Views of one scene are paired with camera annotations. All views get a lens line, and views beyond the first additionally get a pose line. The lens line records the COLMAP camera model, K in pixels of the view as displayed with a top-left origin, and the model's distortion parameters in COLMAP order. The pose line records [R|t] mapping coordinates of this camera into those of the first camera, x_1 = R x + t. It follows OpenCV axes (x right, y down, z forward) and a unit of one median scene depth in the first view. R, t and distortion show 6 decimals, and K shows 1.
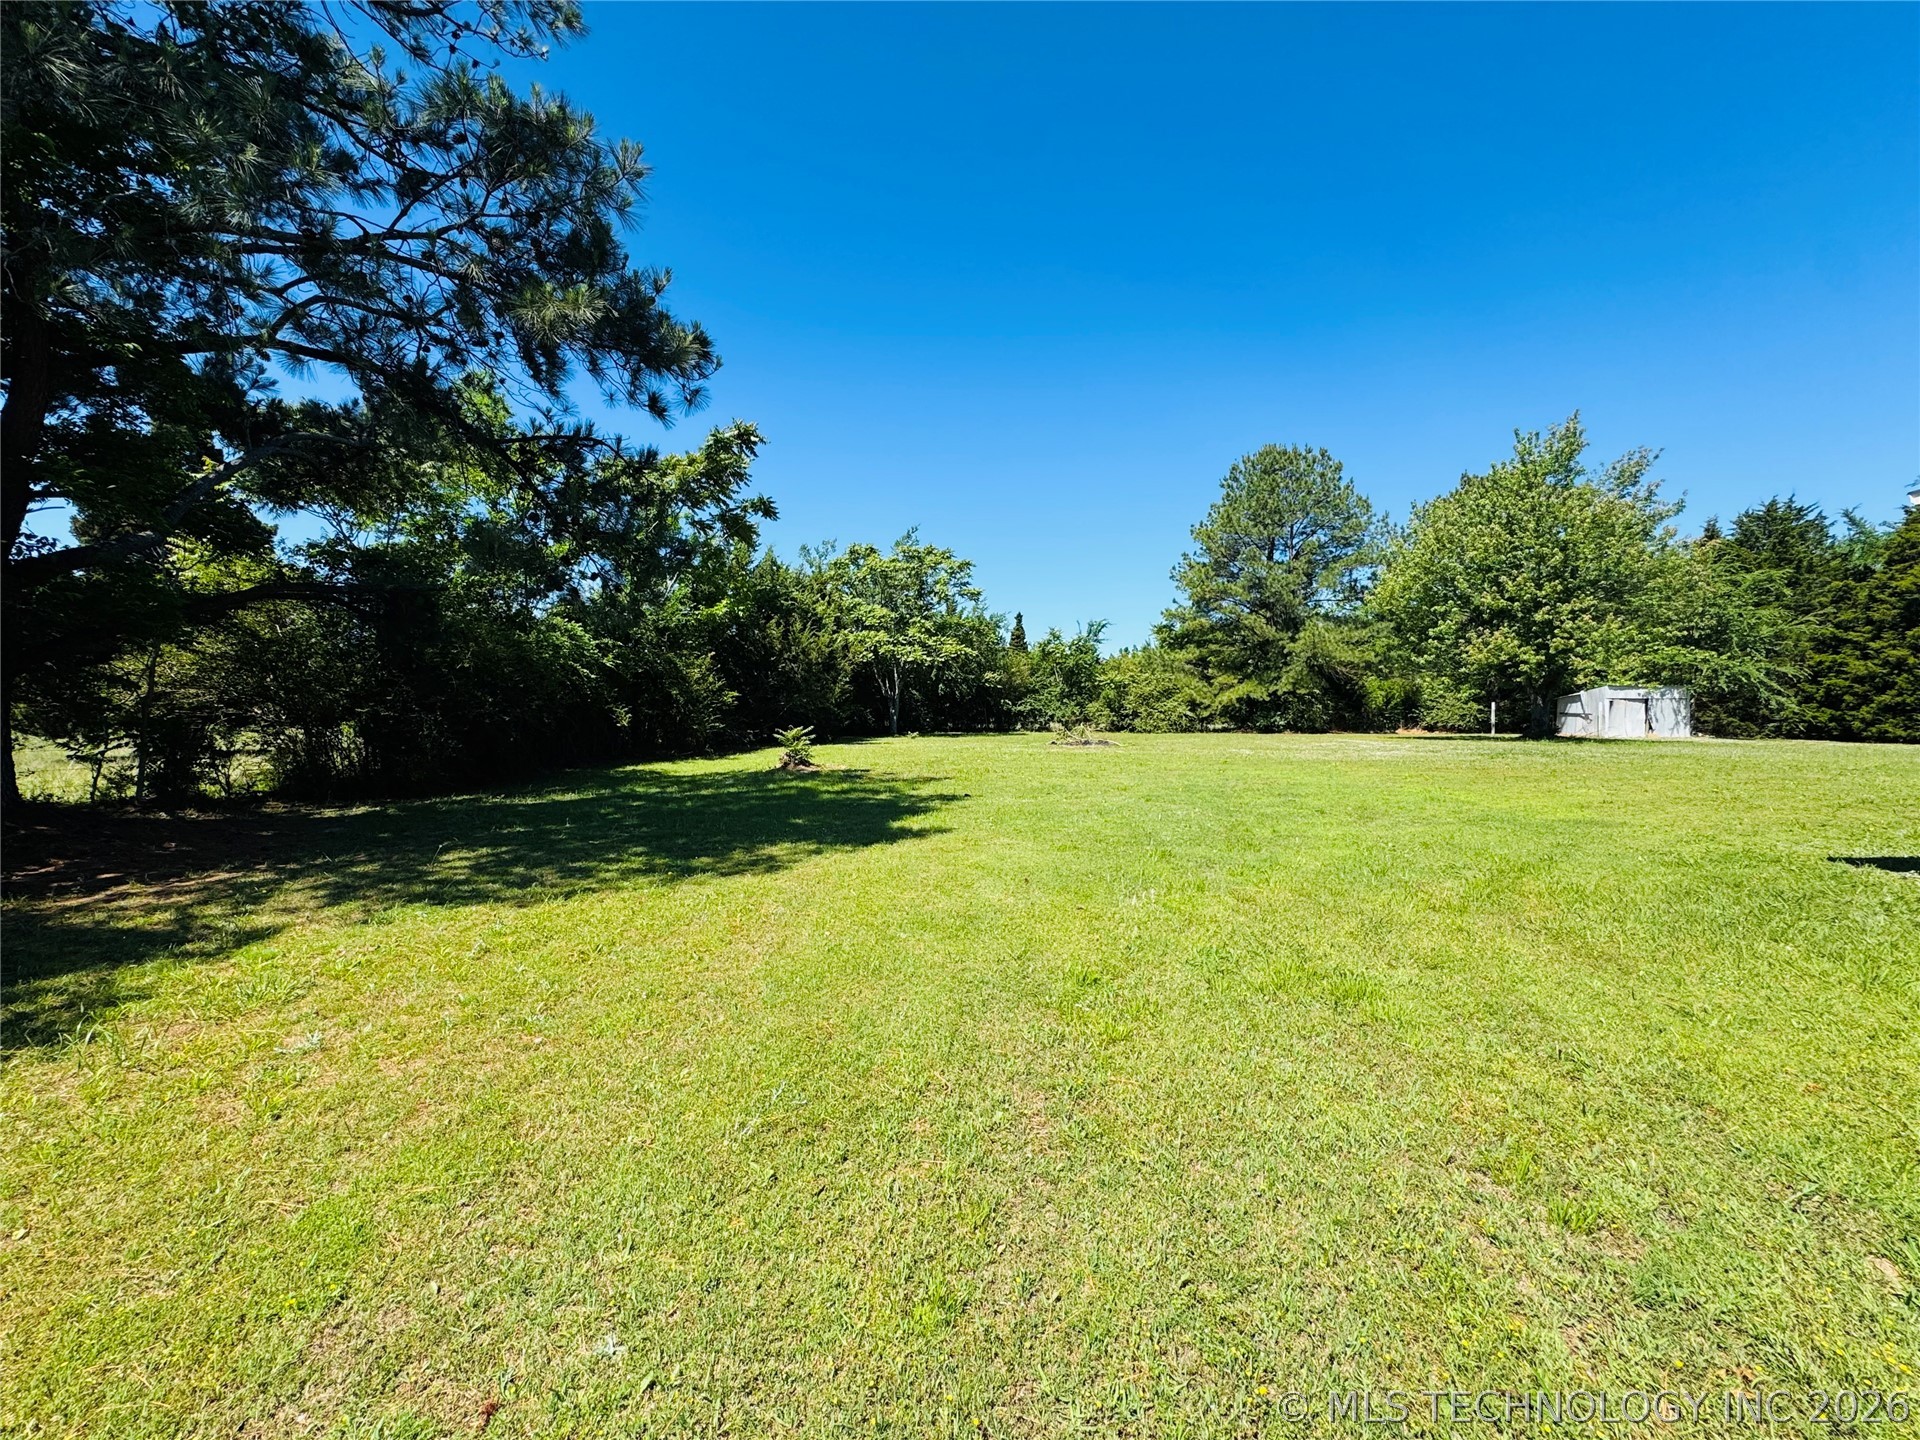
lens RADIAL K [[768.1, 0, 960.9], [0, 768.1, 719.2], [0, 0, 1]] dist [-0.002690, 0.000535]
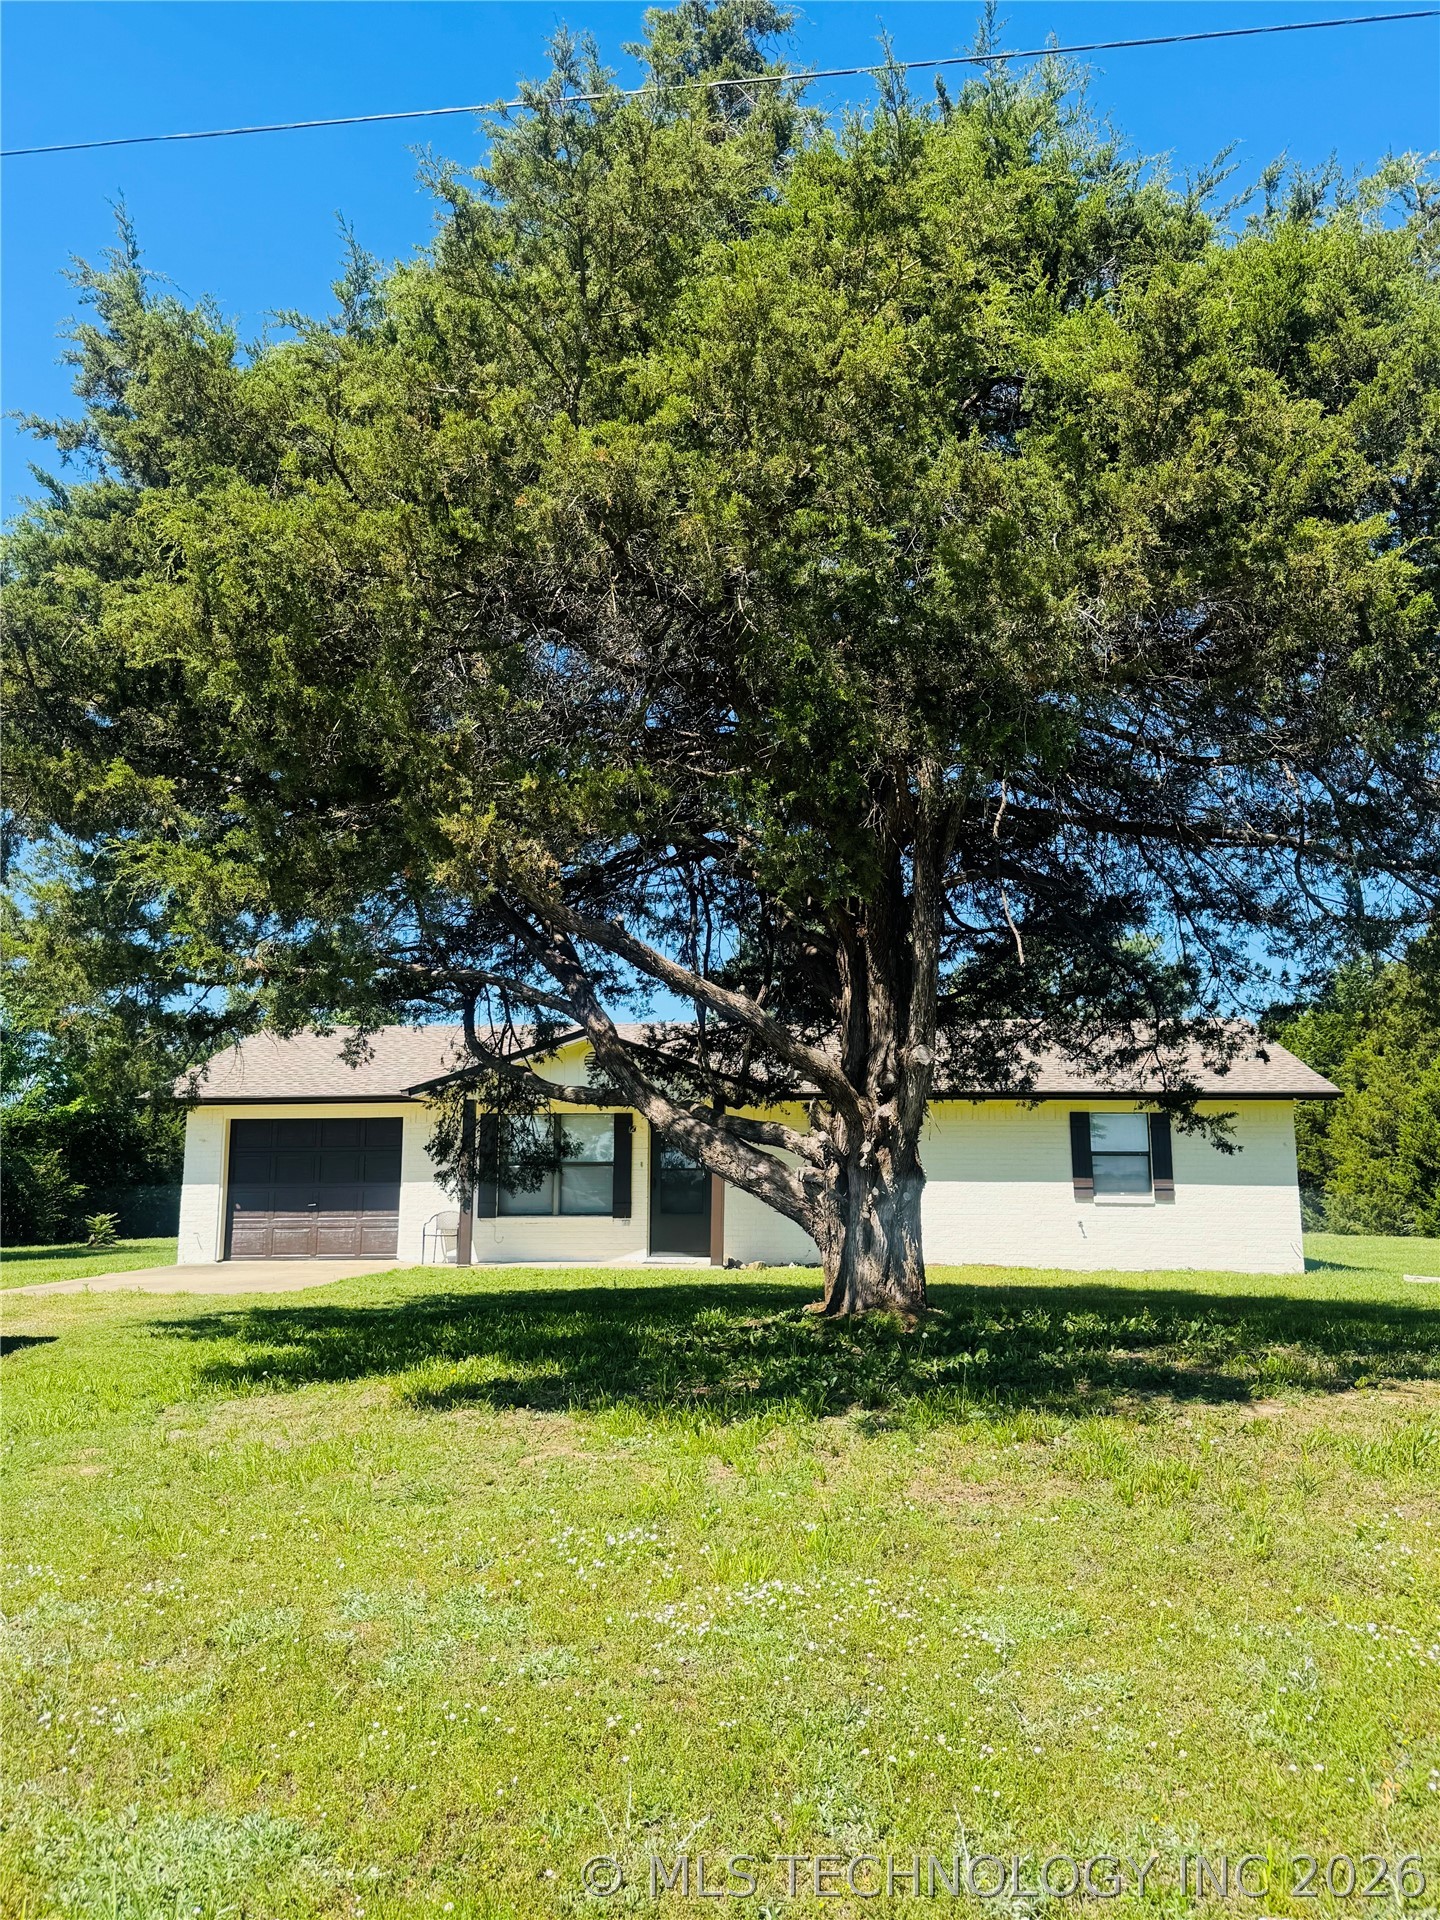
lens RADIAL K [[1488.6, 0, 727.9], [0, 1488.6, 963.1], [0, 0, 1]] dist [0.033330, -0.066818]
pose [[0.999657, 0.001781, 0.026133, 0.336442], [0.002844, 0.984404, -0.175897, 0.017343], [-0.026039, 0.175911, 0.984062, -0.687070]]
